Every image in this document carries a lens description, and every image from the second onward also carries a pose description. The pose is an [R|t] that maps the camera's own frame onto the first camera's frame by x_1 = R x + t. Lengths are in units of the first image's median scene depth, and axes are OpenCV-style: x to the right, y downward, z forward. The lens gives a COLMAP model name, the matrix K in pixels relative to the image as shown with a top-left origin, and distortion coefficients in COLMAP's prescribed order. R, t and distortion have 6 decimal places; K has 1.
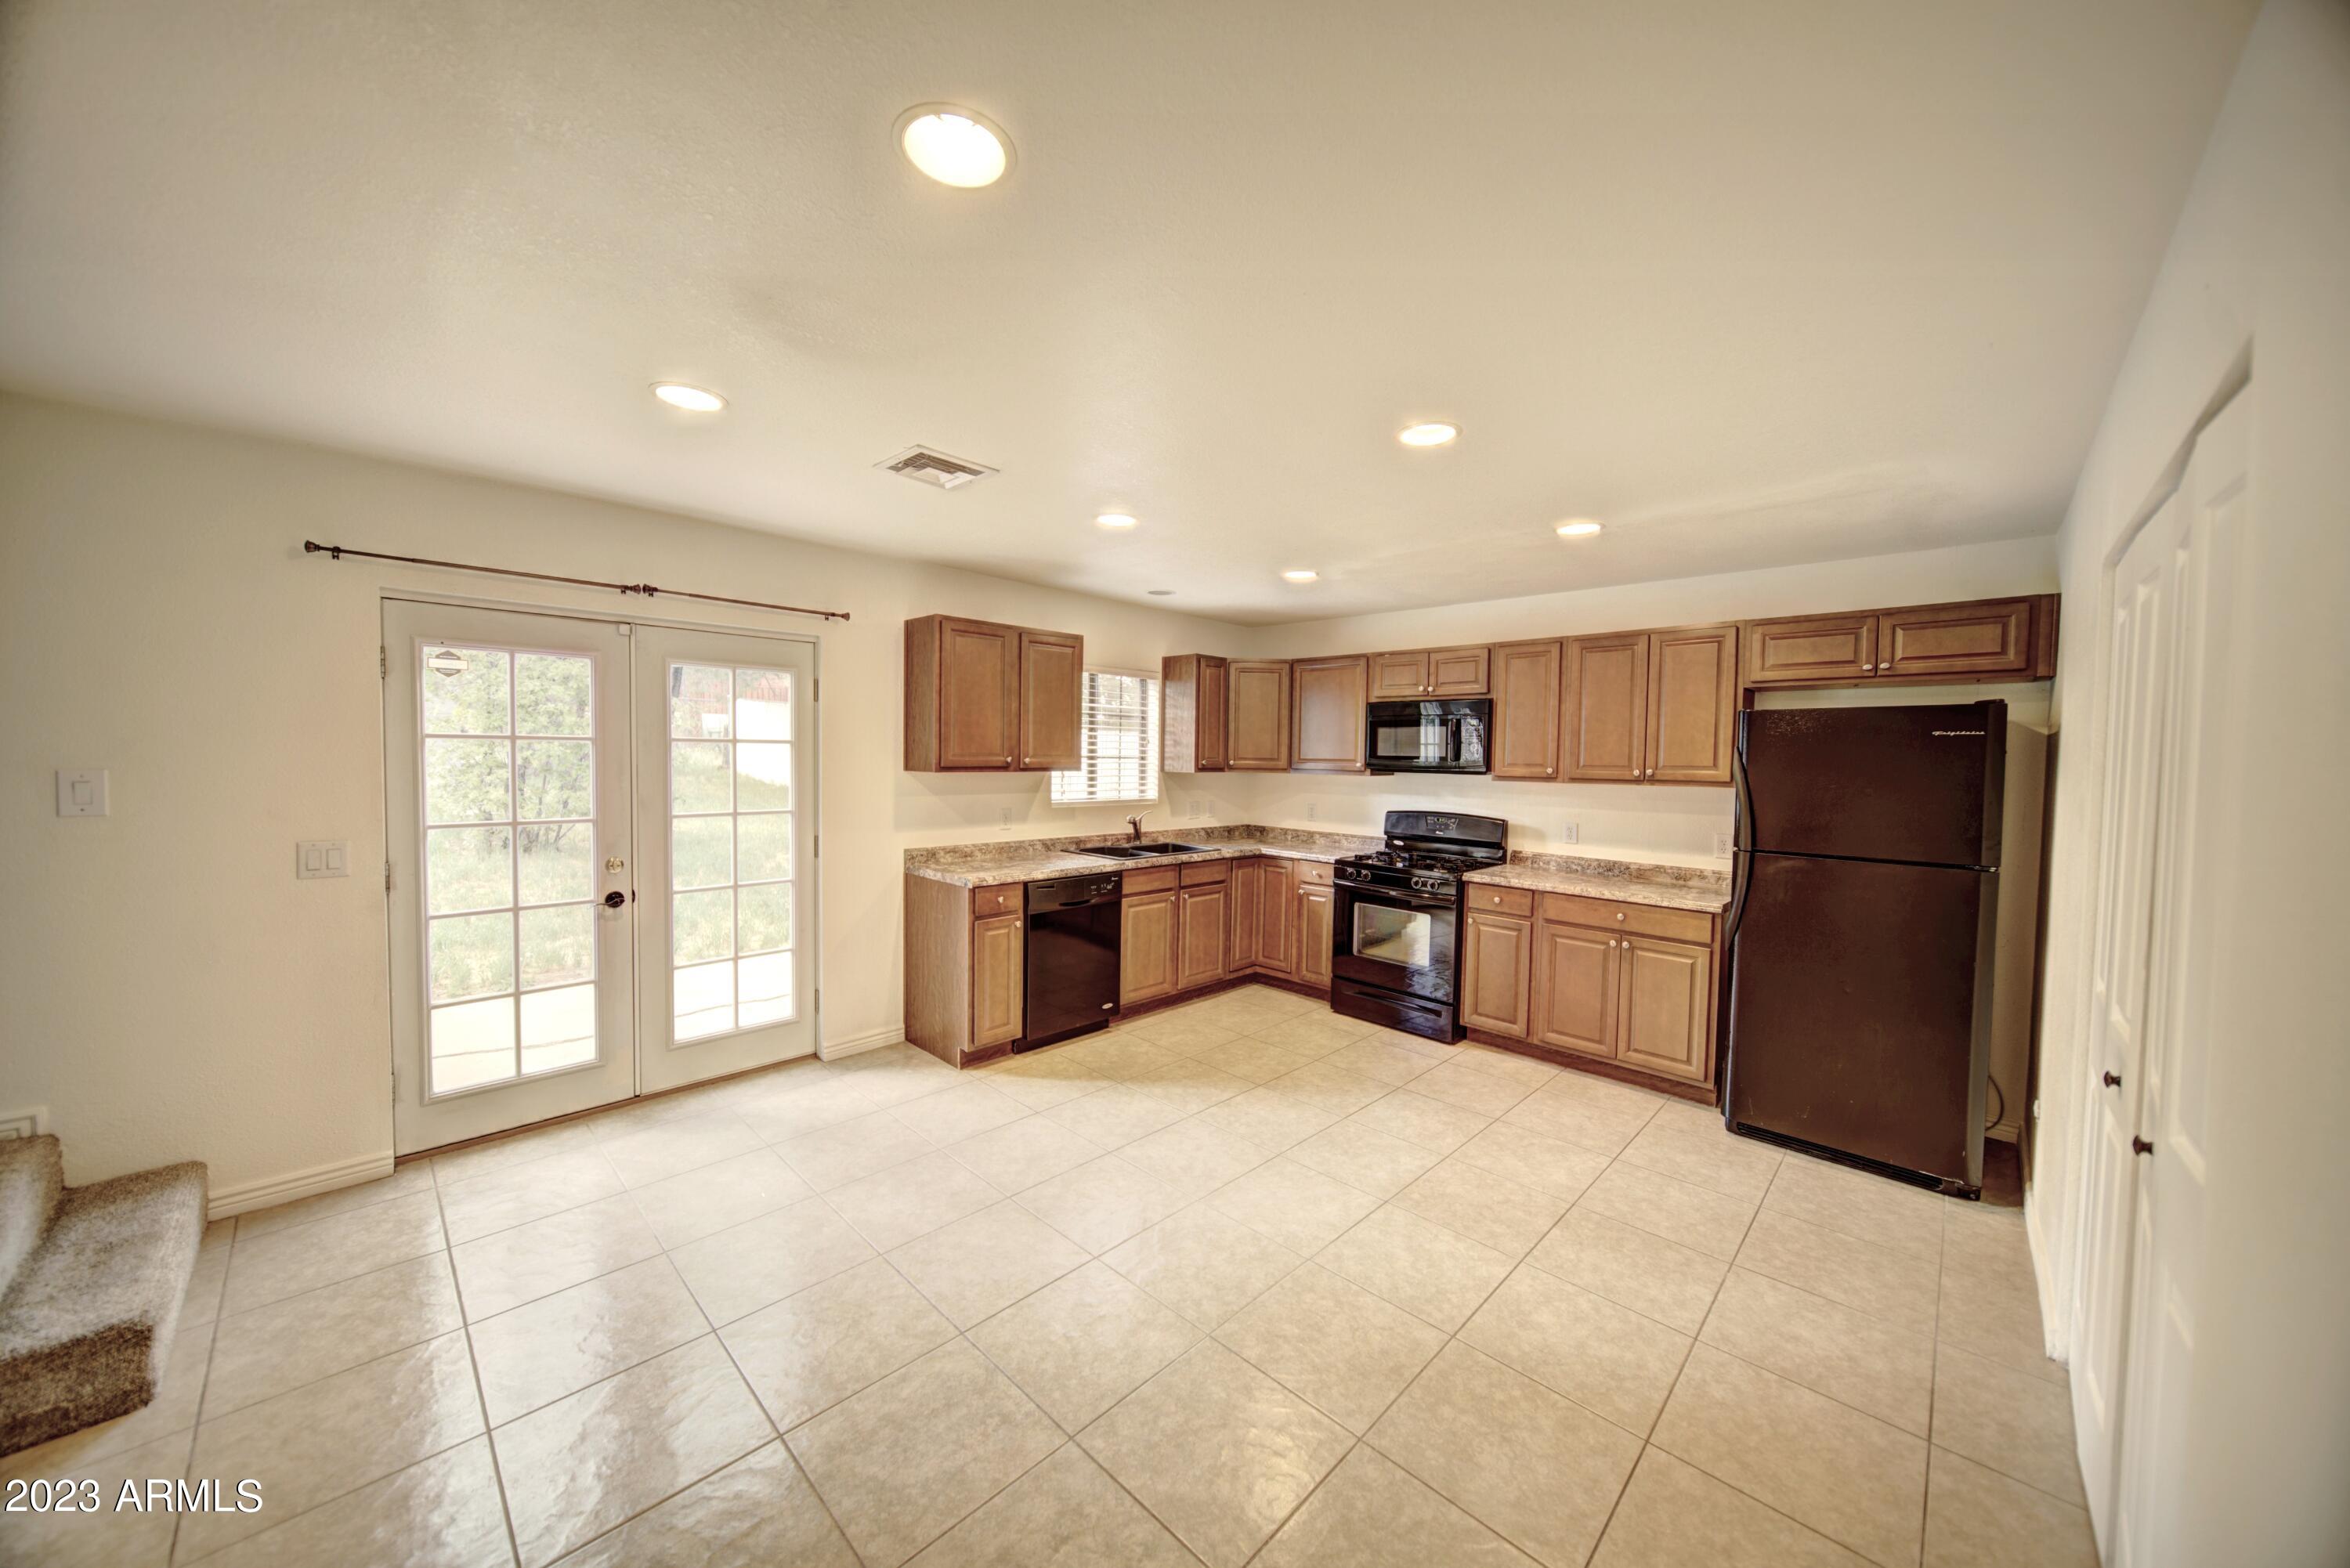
lens RADIAL K [[816.9, 0, 1175.7], [0, 816.9, 780.0], [0, 0, 1]] dist [-0.001839, -0.000501]
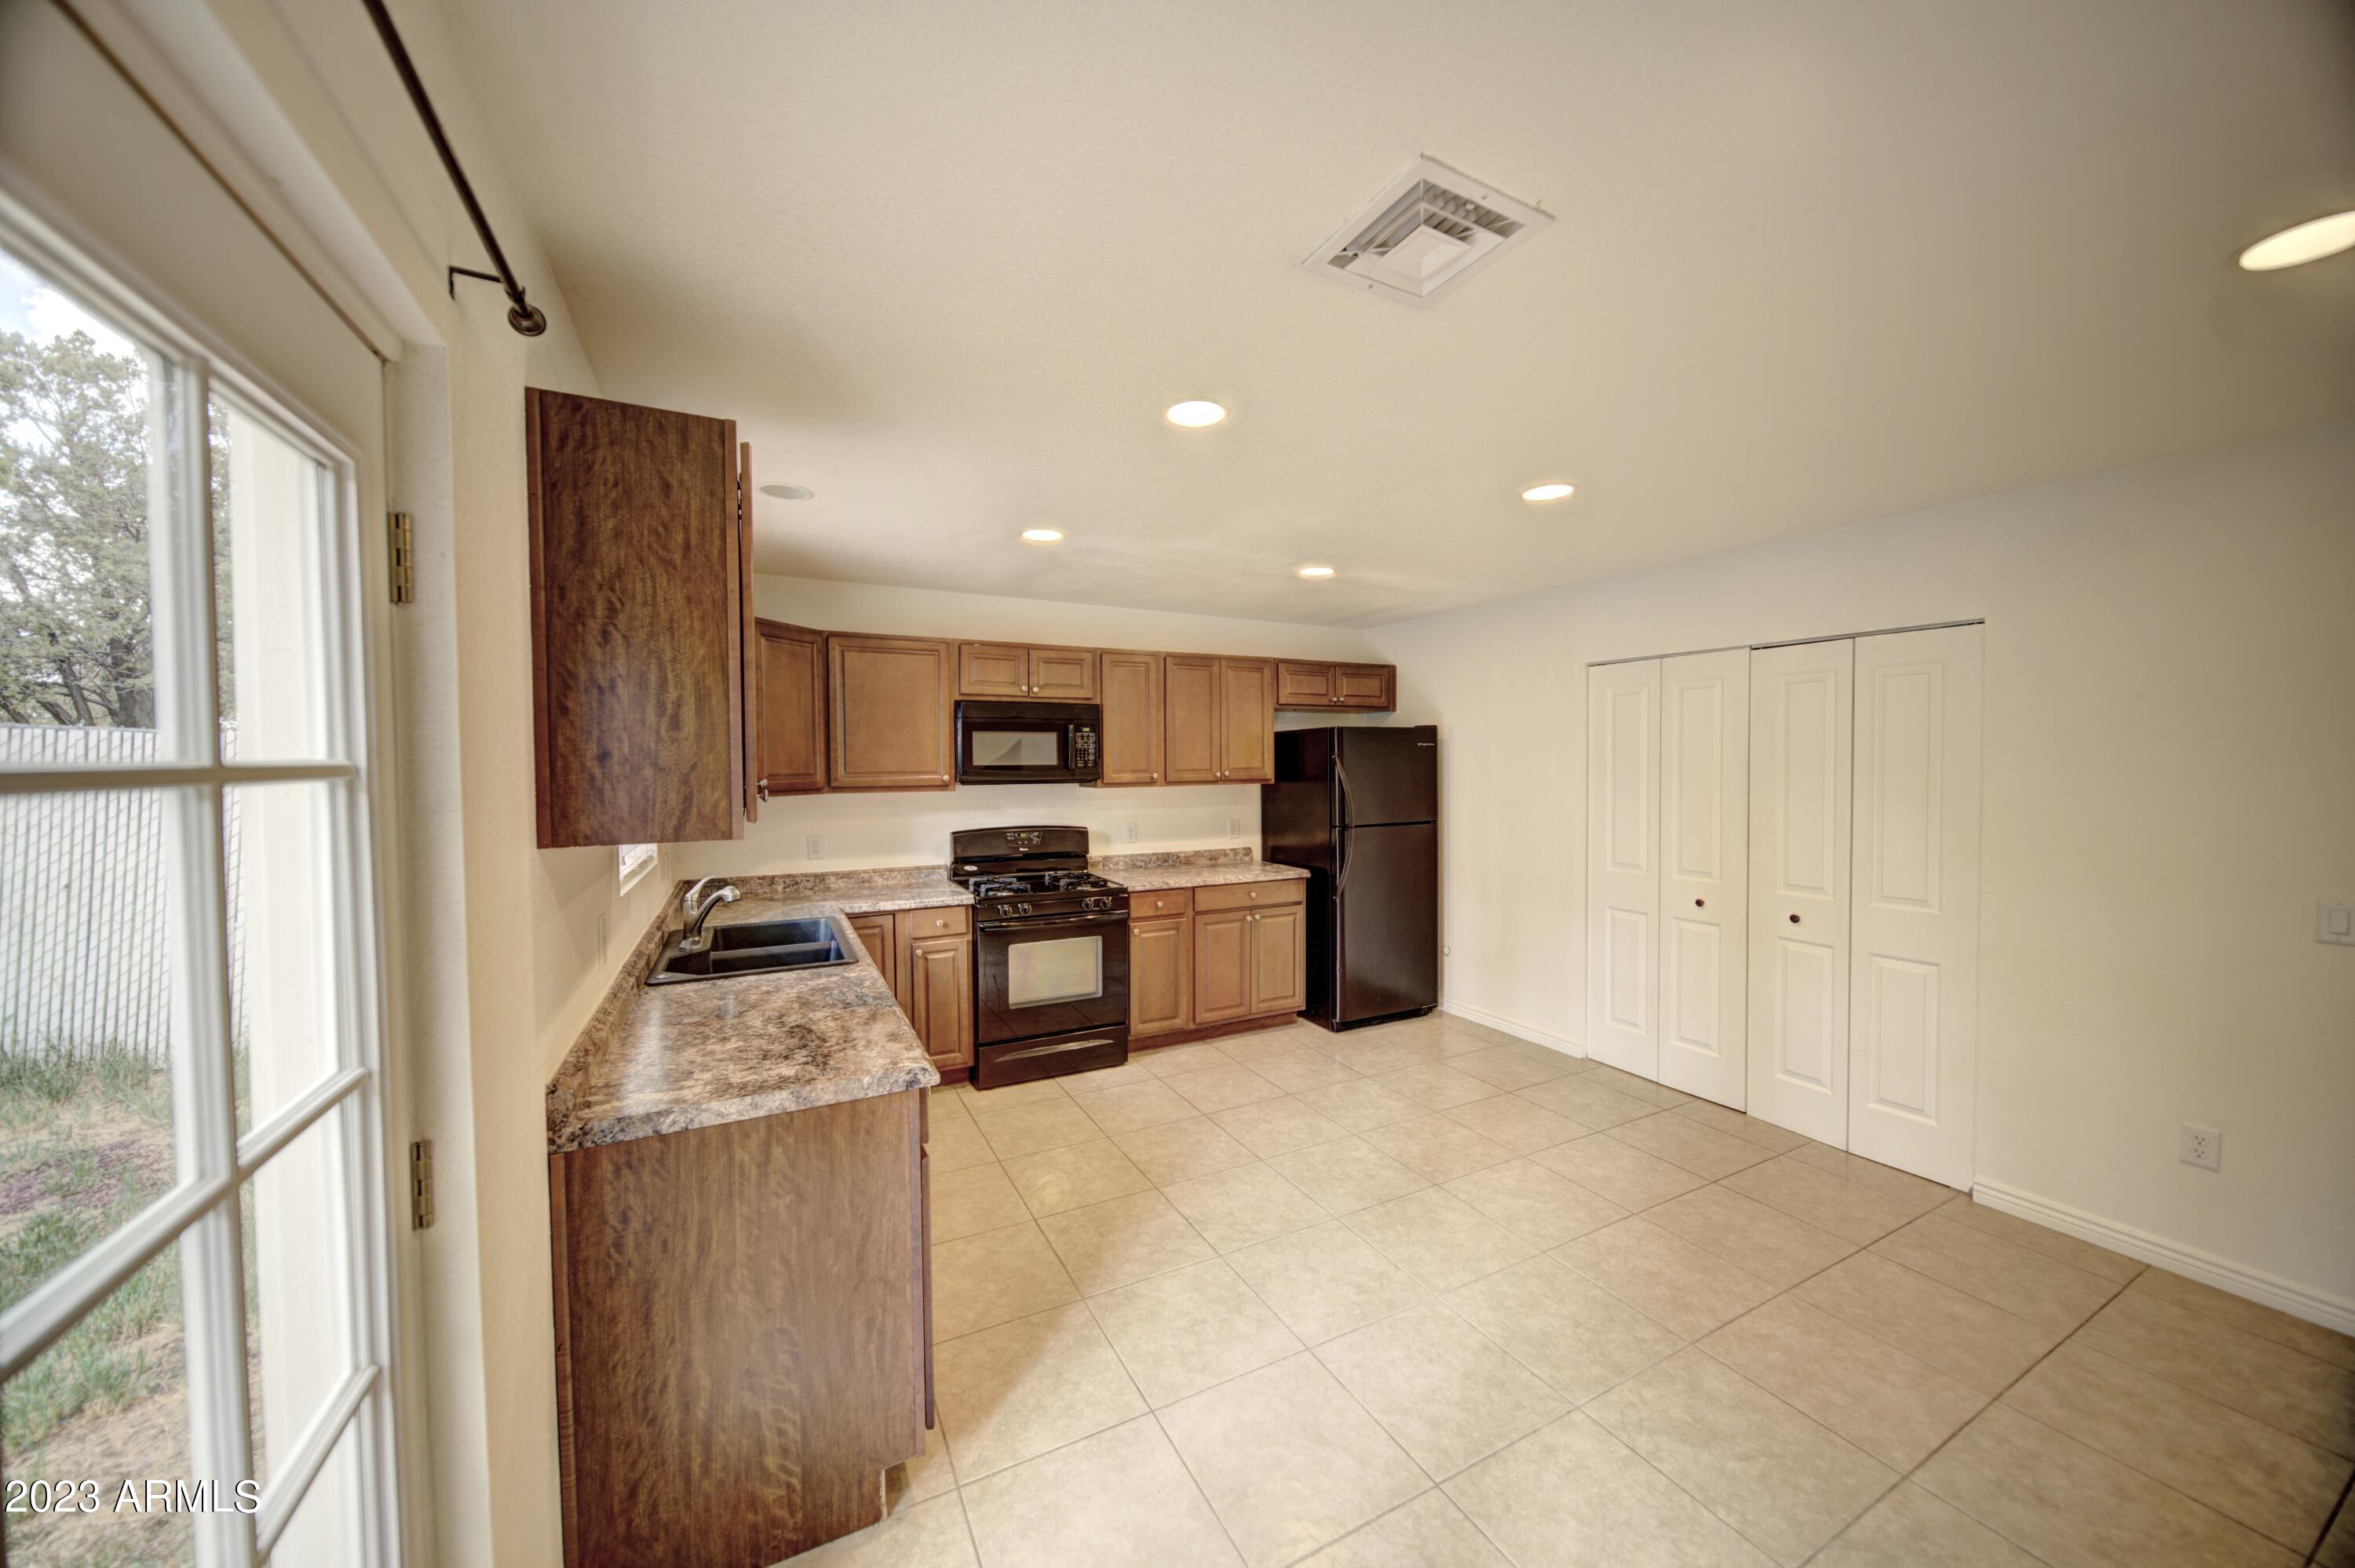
lens RADIAL K [[818.6, 0, 1174.0], [0, 818.6, 781.0], [0, 0, 1]] dist [-0.001839, -0.000501]
pose [[0.313844, -0.044246, 0.948443, -0.598215], [0.040507, 0.998628, 0.033183, -0.042062], [-0.948610, 0.028005, 0.315205, 0.695786]]
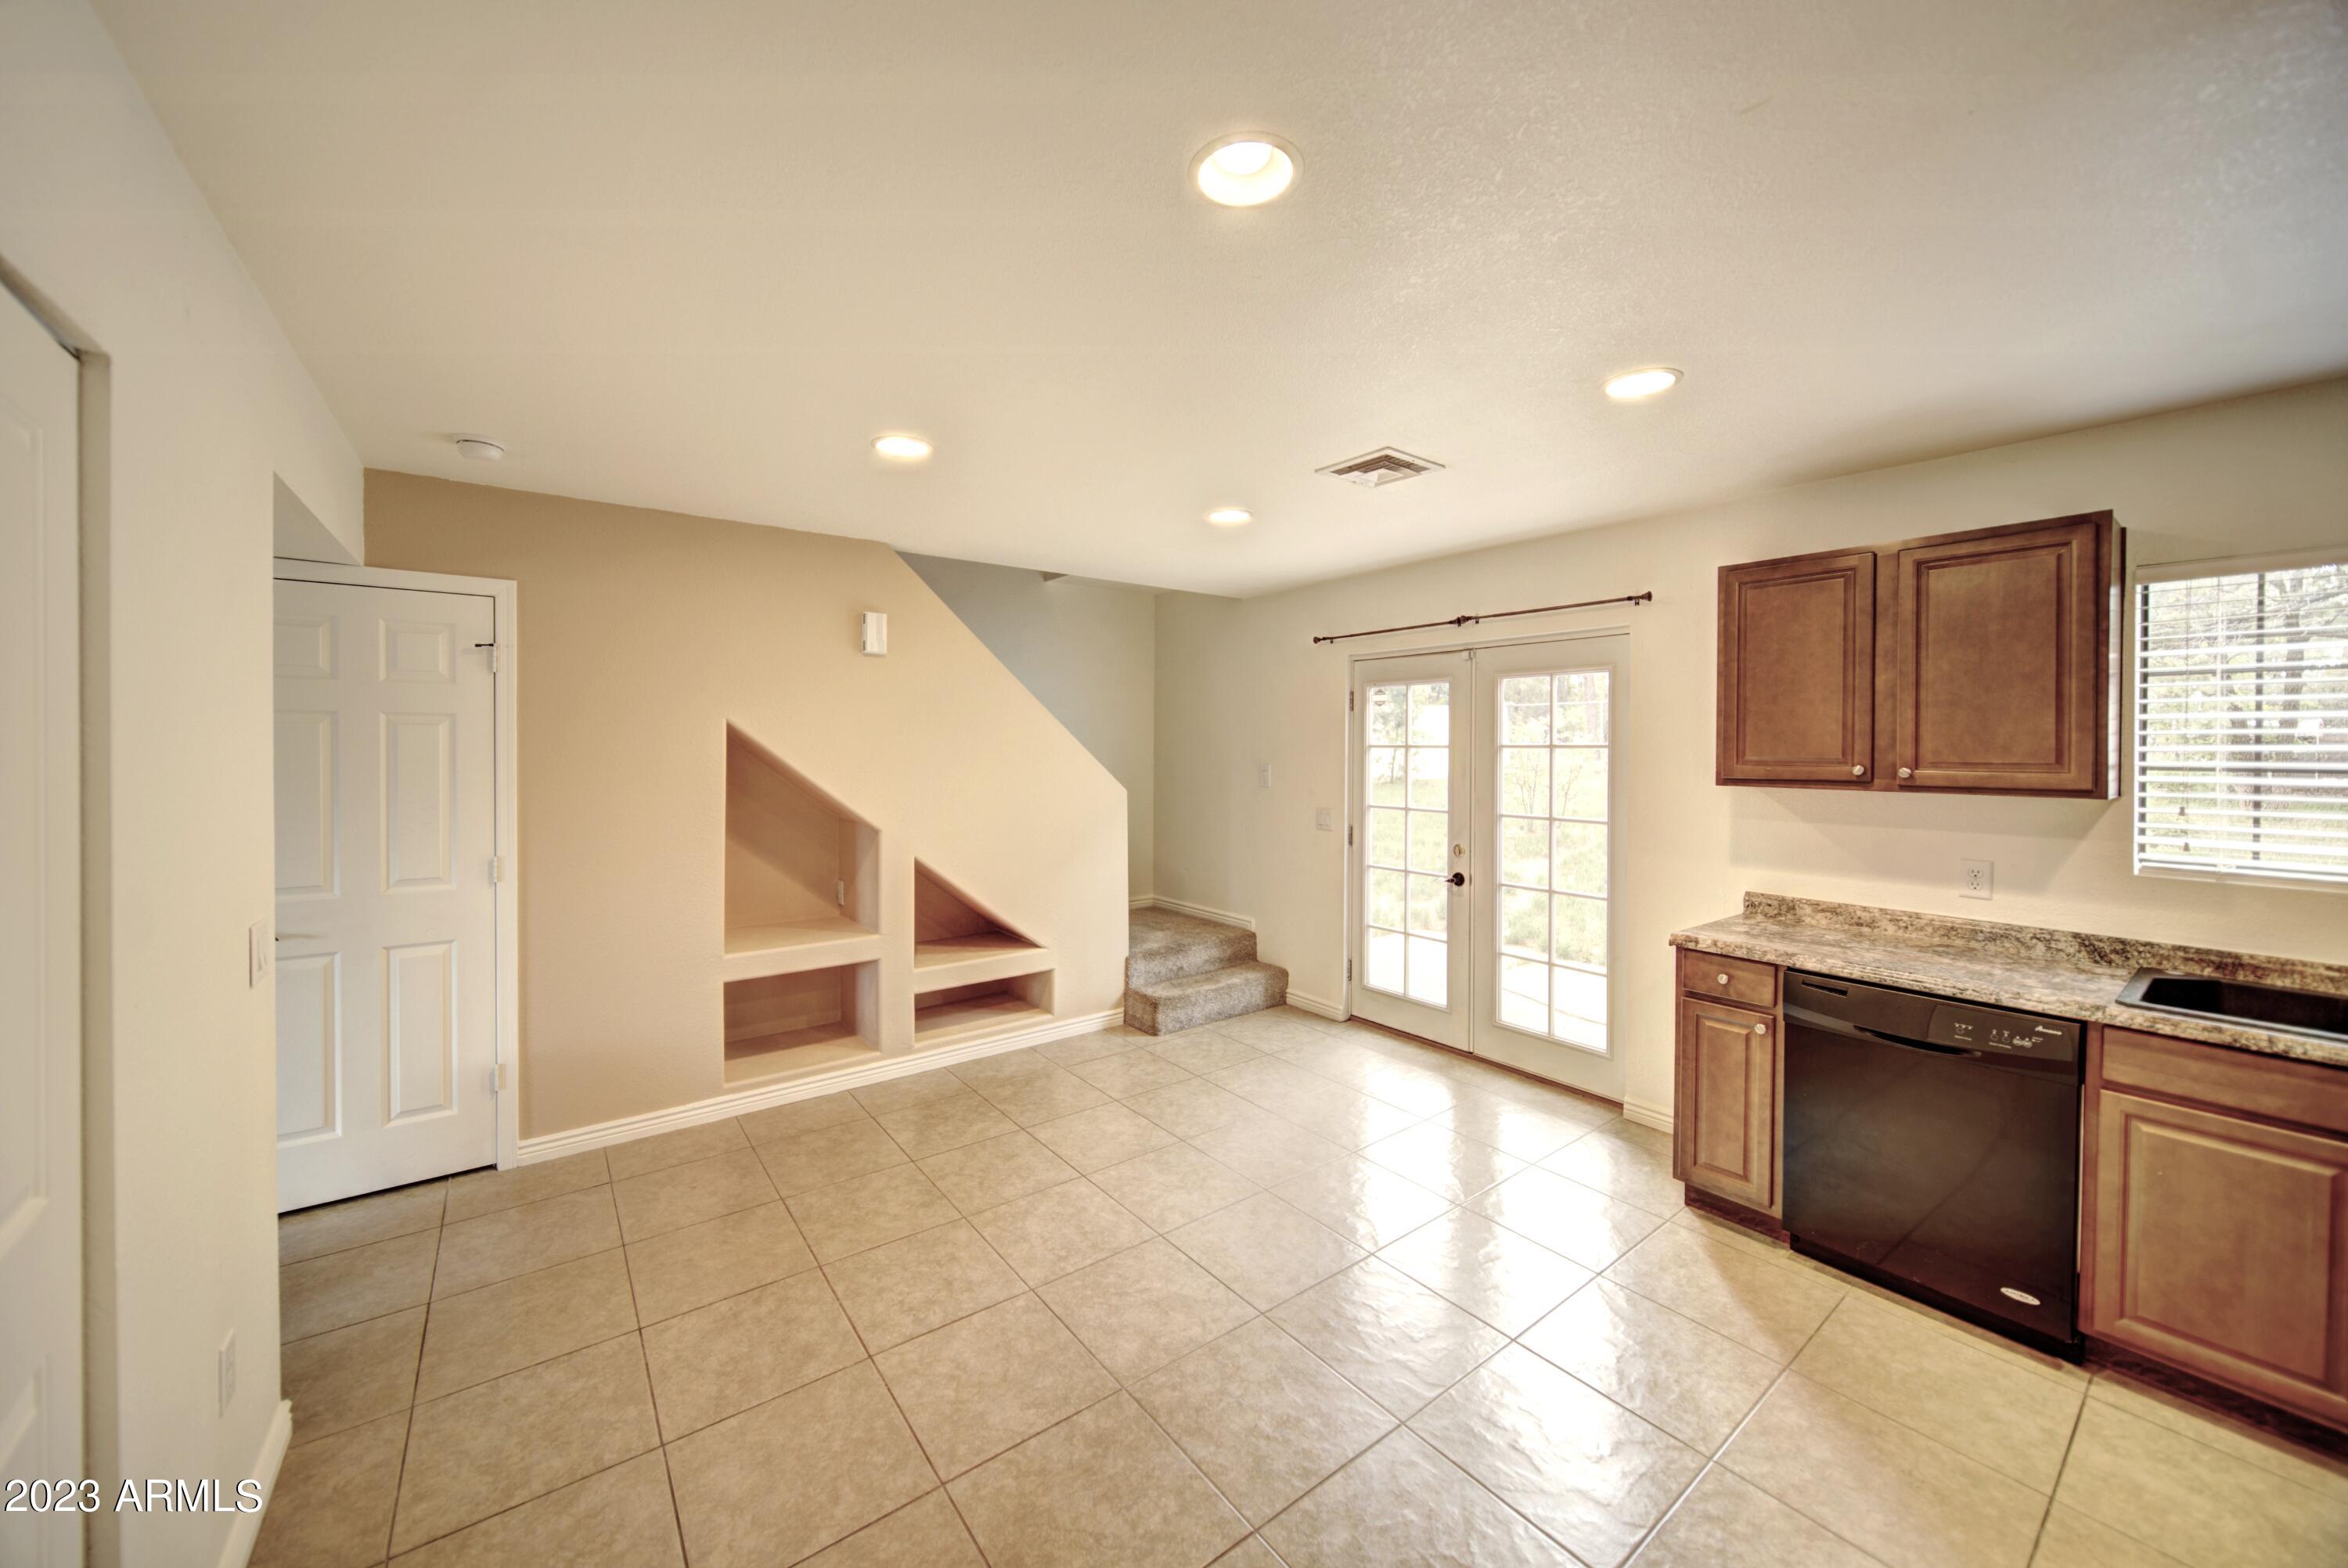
lens RADIAL K [[816.1, 0, 1112.6], [0, 816.1, 753.8], [0, 0, 1]] dist [-0.001839, -0.000501]
pose [[-0.172480, -0.009283, -0.984969, 0.517153], [-0.042100, 0.999111, -0.002044, -0.013381], [0.984113, 0.041114, -0.172717, 0.611355]]
